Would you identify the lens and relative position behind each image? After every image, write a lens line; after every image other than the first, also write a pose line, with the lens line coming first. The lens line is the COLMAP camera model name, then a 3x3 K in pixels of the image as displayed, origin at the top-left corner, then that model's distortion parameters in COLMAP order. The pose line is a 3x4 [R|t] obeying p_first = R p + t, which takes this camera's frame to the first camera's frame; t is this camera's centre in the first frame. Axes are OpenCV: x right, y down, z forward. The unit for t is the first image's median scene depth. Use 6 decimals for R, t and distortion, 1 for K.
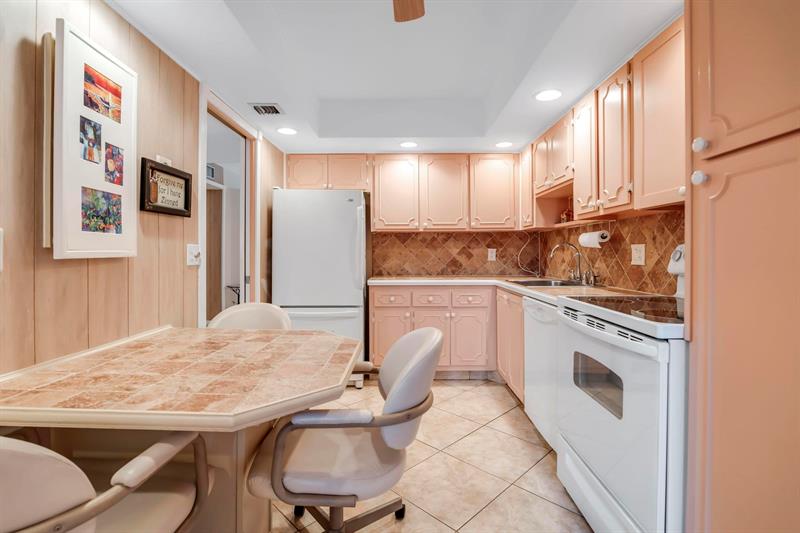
lens RADIAL K [[386.4, 0, 397.7], [0, 386.4, 253.7], [0, 0, 1]] dist [-0.020686, 0.004666]
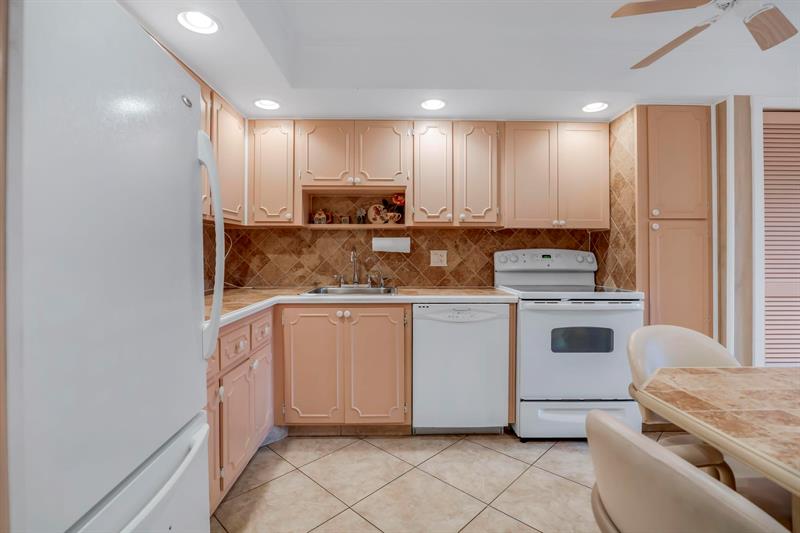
lens RADIAL K [[376.7, 0, 412.1], [0, 376.7, 255.6], [0, 0, 1]] dist [-0.018054, 0.000479]
pose [[-0.046360, -0.002687, 0.998921, -0.650704], [-0.000487, 0.999996, 0.002667, -0.010569], [-0.998925, -0.000363, -0.046361, 1.180589]]
